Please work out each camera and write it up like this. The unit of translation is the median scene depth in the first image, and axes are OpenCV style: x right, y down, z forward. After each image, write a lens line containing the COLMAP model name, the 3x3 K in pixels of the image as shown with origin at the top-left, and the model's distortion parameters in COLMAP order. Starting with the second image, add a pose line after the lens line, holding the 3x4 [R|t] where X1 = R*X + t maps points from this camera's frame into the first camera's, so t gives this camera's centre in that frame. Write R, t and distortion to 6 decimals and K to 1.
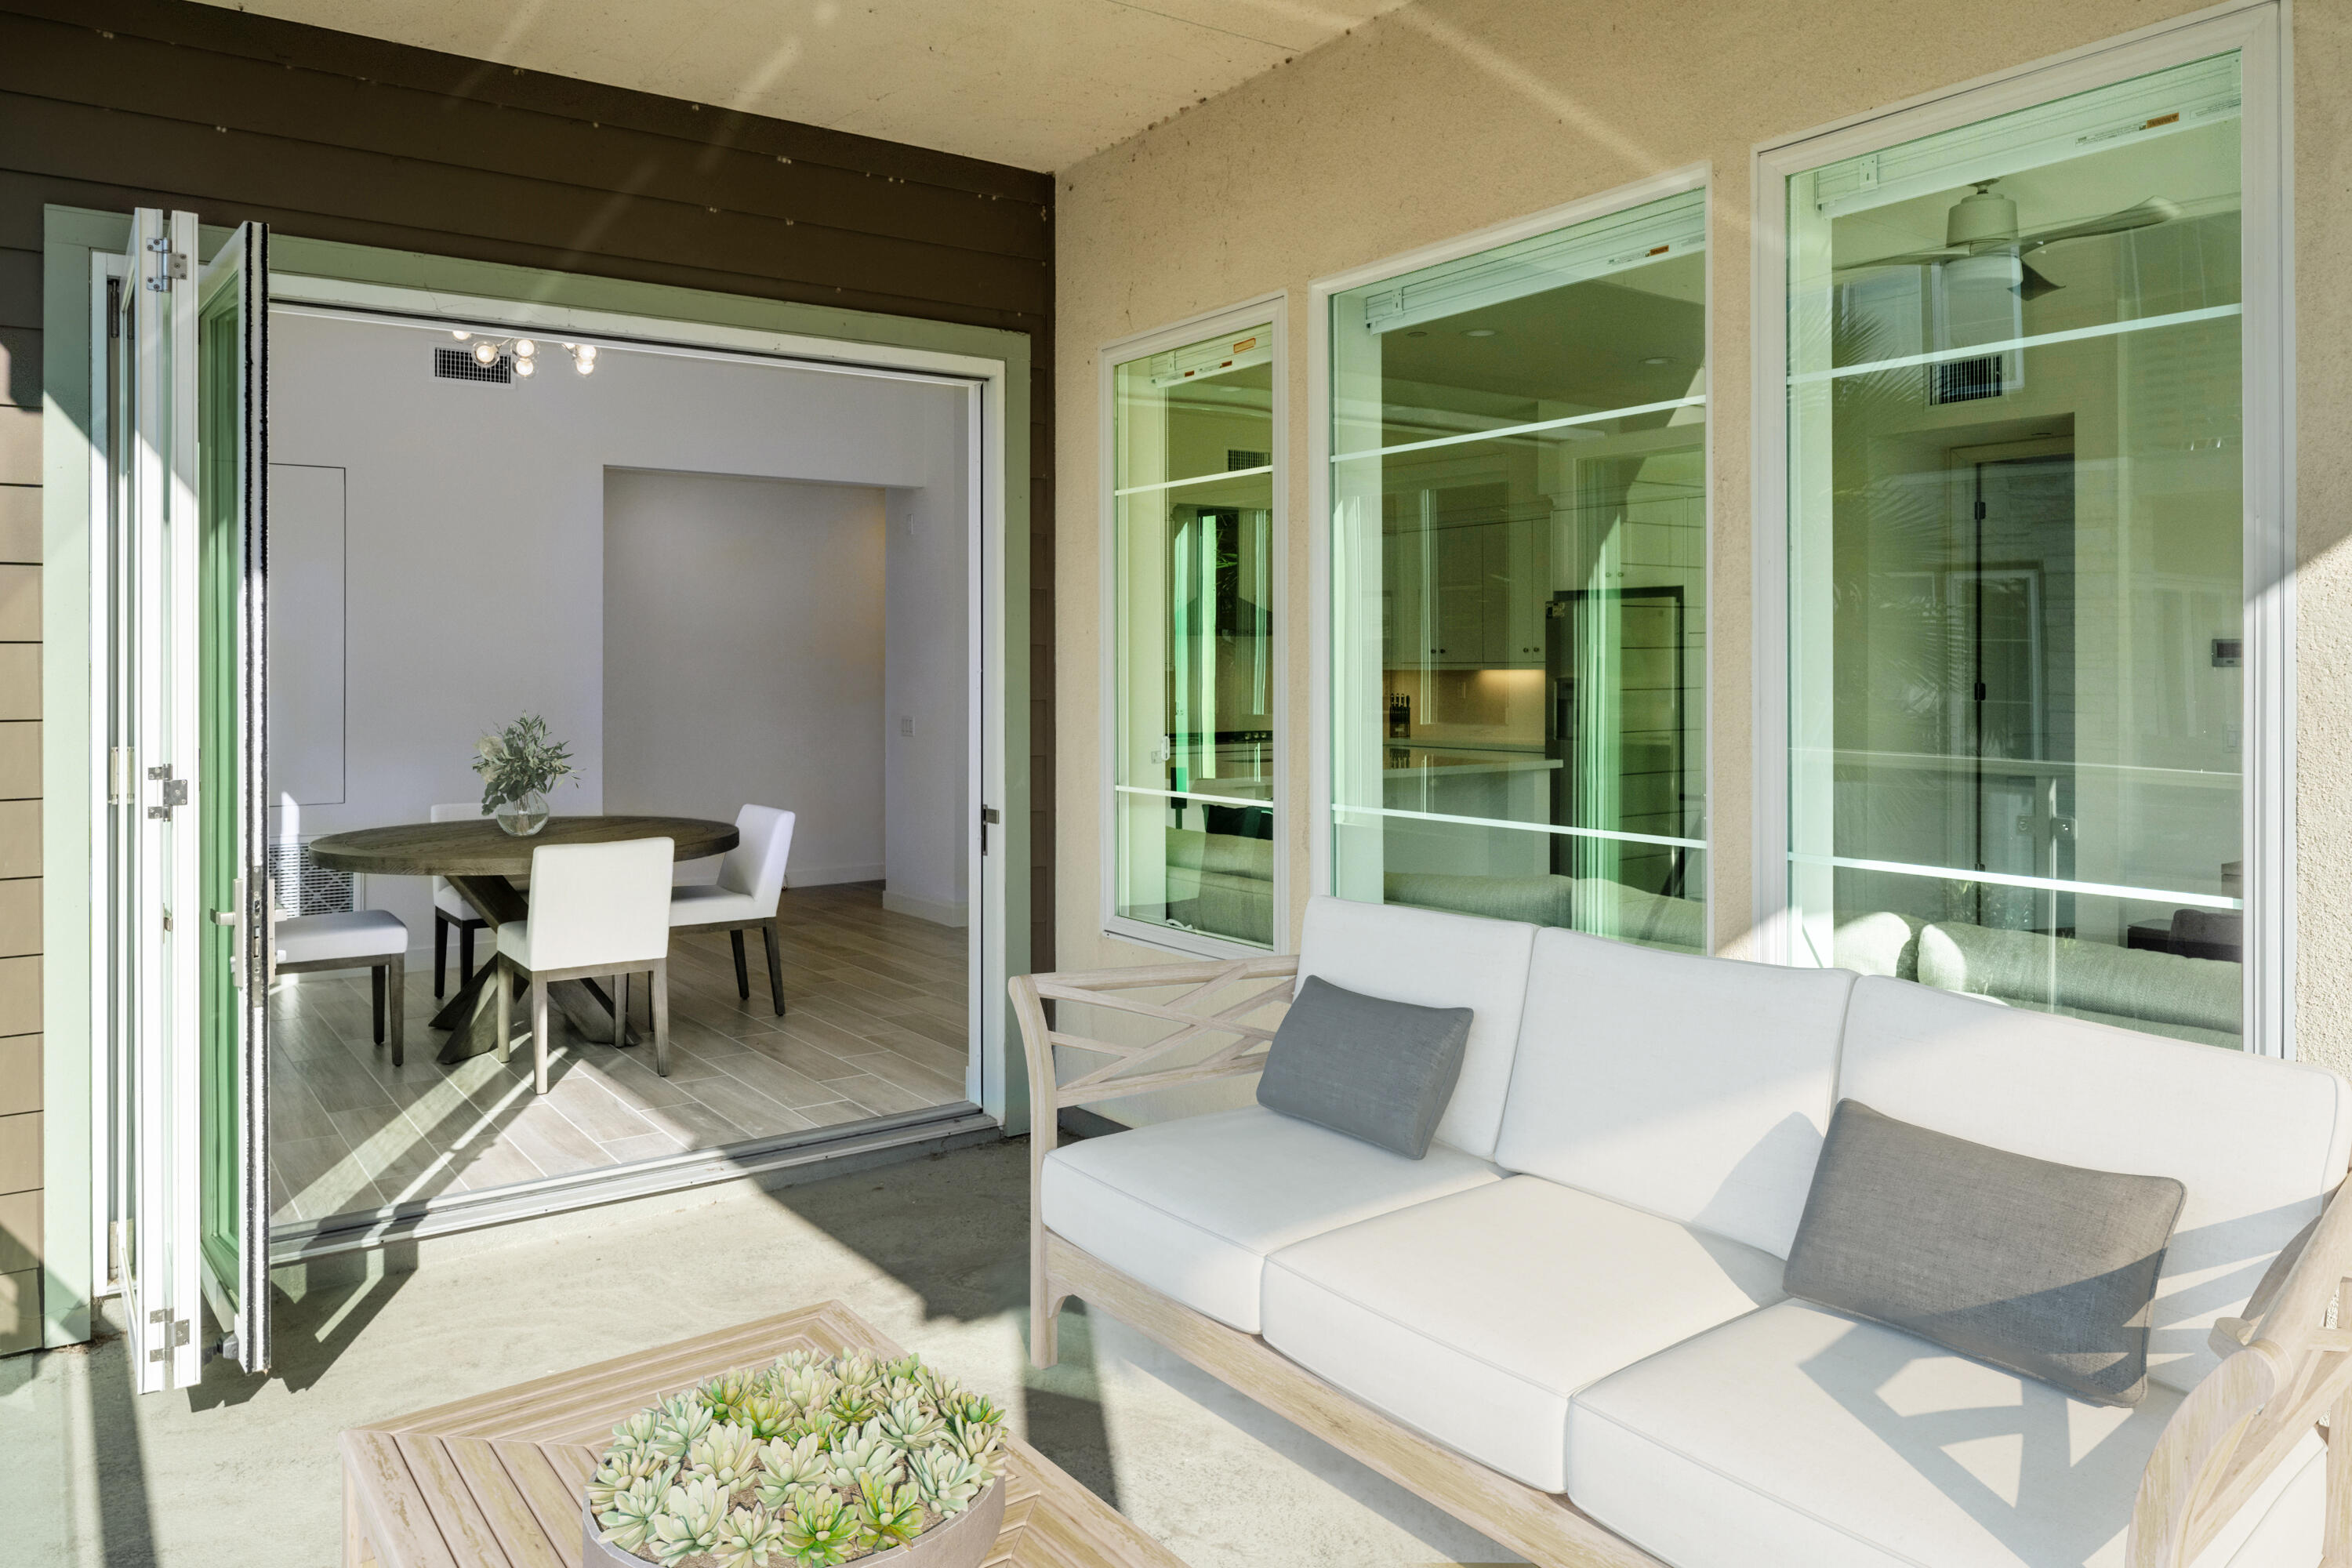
lens RADIAL K [[1585.9, 0, 1169.9], [0, 1585.9, 735.0], [0, 0, 1]] dist [-0.005855, -0.001799]
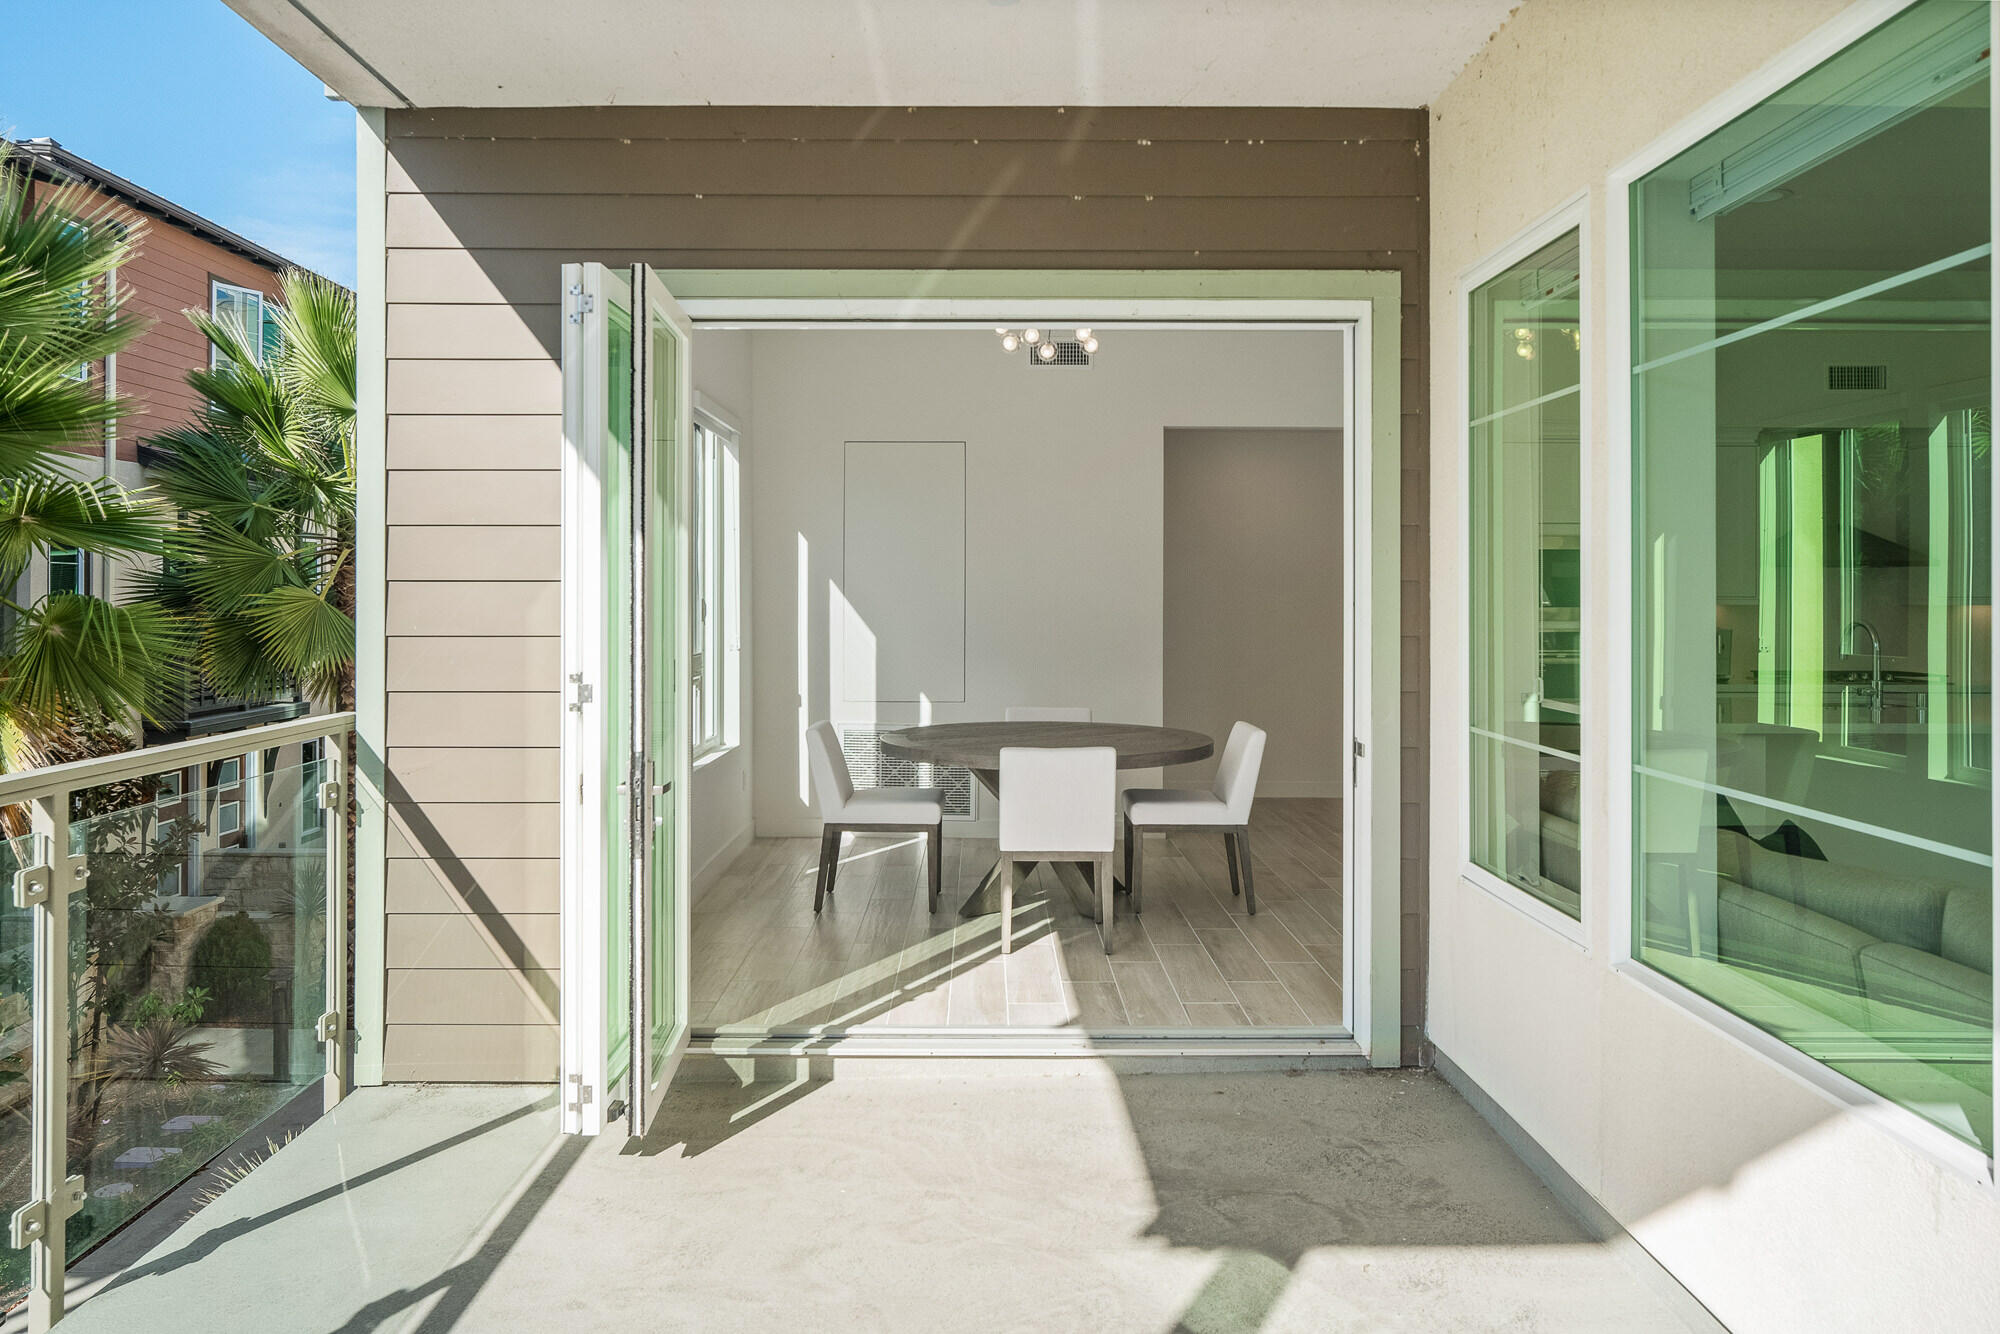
lens RADIAL K [[1368.8, 0, 994.1], [0, 1368.8, 638.5], [0, 0, 1]] dist [-0.007257, -0.001230]
pose [[0.820902, 0.024073, -0.570562, 0.236171], [-0.030326, 0.999539, -0.001460, -0.014062], [0.570264, 0.018502, 0.821253, 0.176162]]
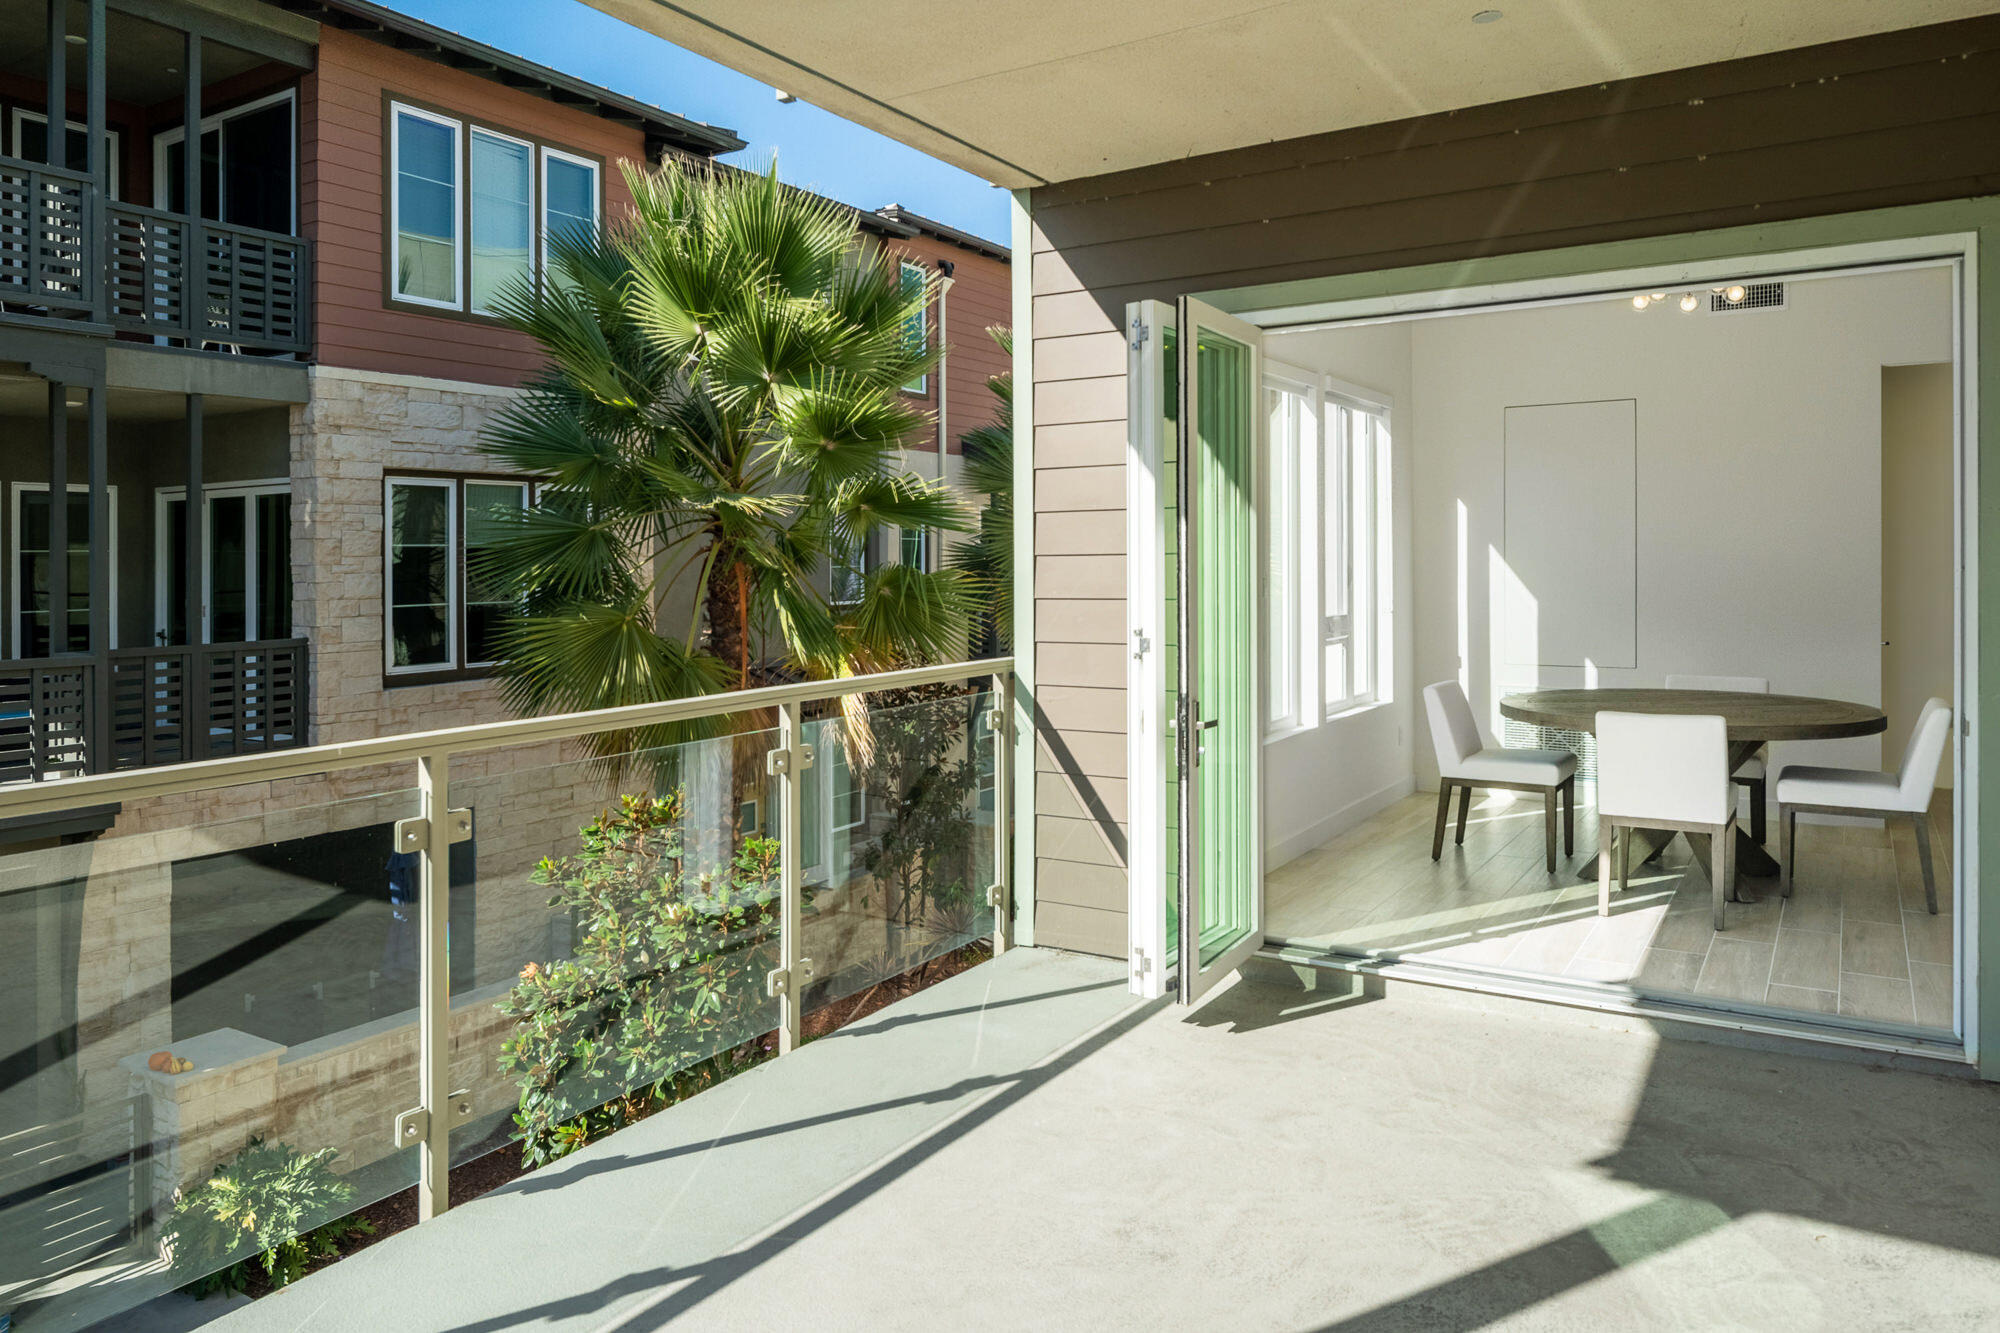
lens RADIAL K [[1368.8, 0, 994.1], [0, 1368.8, 638.0], [0, 0, 1]] dist [-0.007257, -0.001230]
pose [[0.390658, 0.051720, -0.919082, 0.478627], [-0.030715, 0.998597, 0.043139, -0.021626], [0.920023, 0.011377, 0.391699, 0.204785]]
